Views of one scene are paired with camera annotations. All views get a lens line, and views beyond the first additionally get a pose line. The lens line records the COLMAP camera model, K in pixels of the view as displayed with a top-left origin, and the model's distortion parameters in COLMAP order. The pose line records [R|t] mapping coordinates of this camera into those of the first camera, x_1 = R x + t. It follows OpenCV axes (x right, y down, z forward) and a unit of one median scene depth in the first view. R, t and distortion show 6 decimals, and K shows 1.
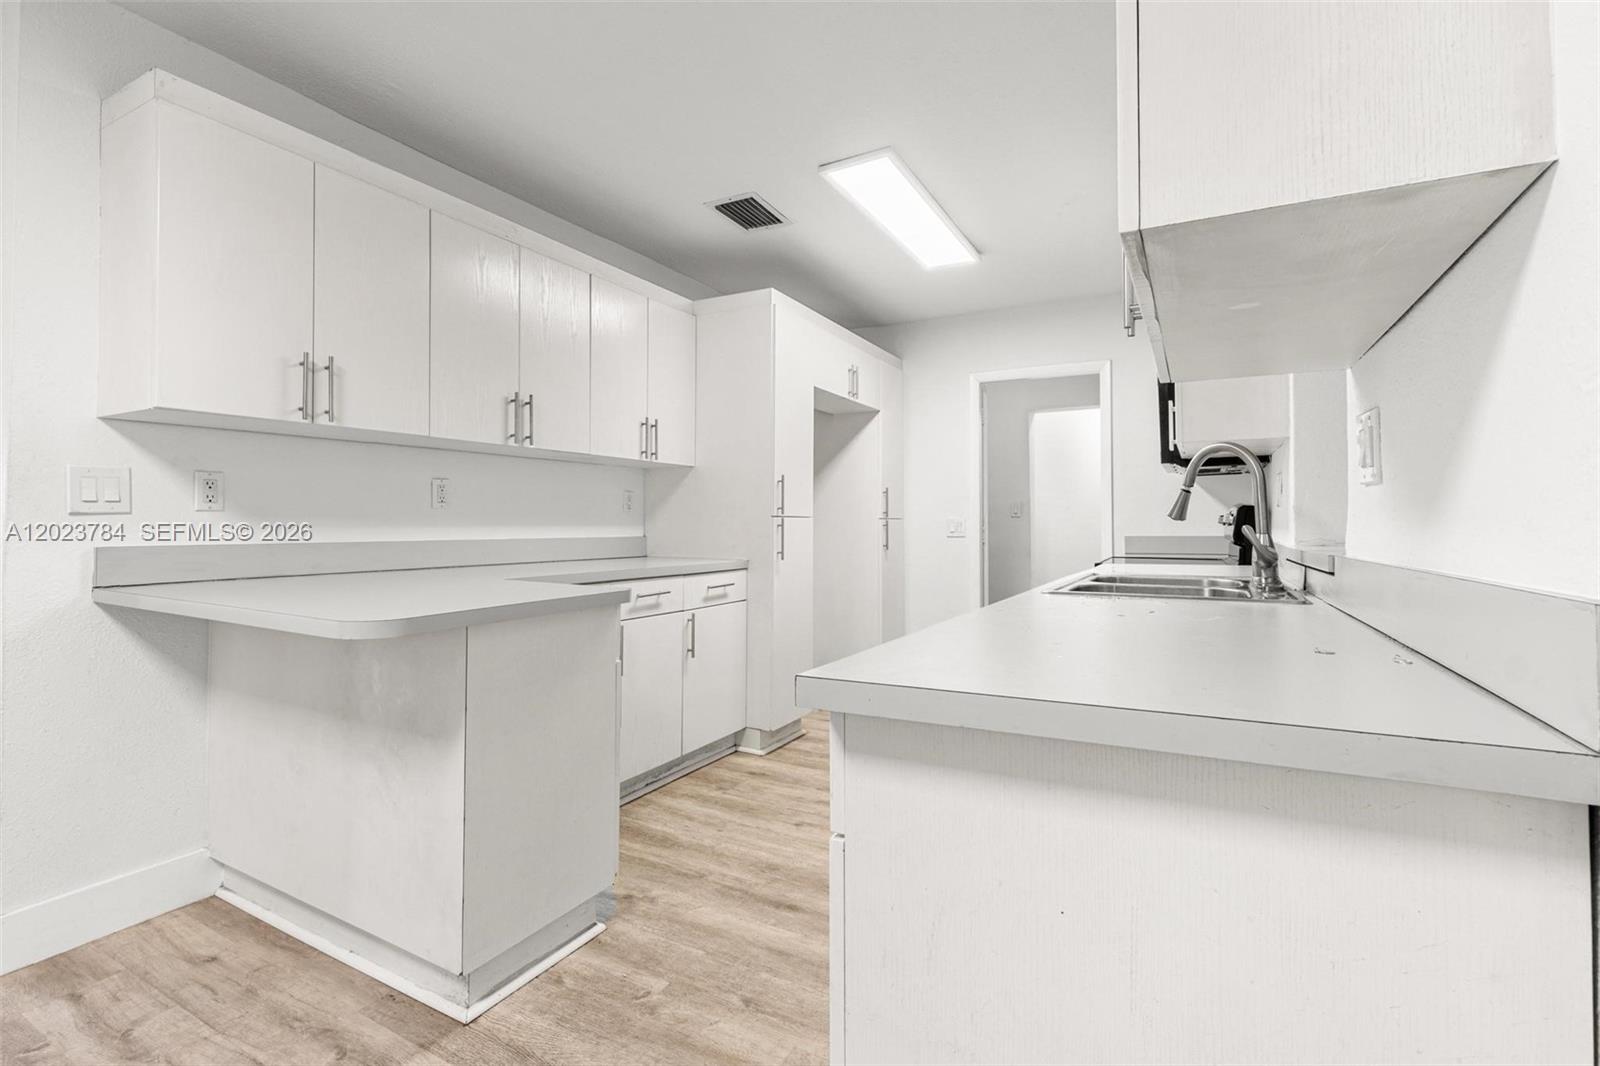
lens RADIAL K [[721.5, 0, 800.0], [0, 721.5, 533.0], [0, 0, 1]] dist [-0.000088, -0.000014]
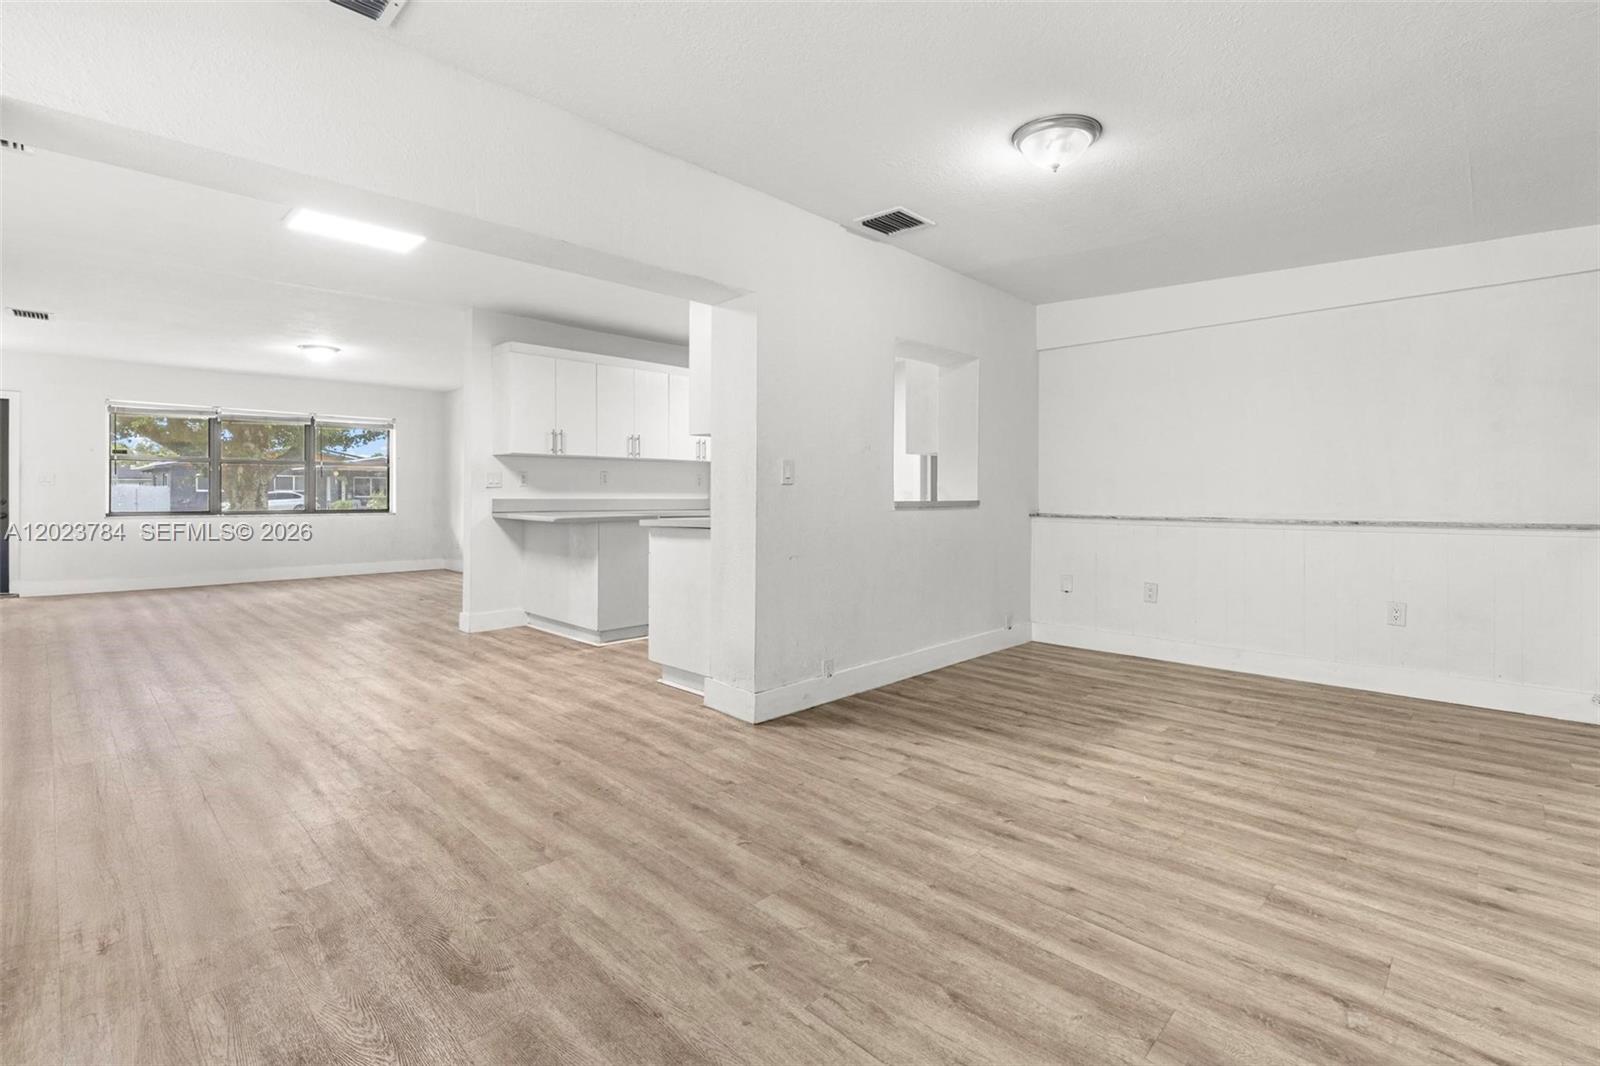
lens RADIAL K [[721.5, 0, 800.0], [0, 721.5, 533.0], [0, 0, 1]] dist [-0.000088, -0.000014]
pose [[0.964872, 0.013182, -0.262391, 0.938334], [-0.003705, 0.999324, 0.036577, 0.043136], [0.262696, -0.034320, 0.964268, -1.403024]]
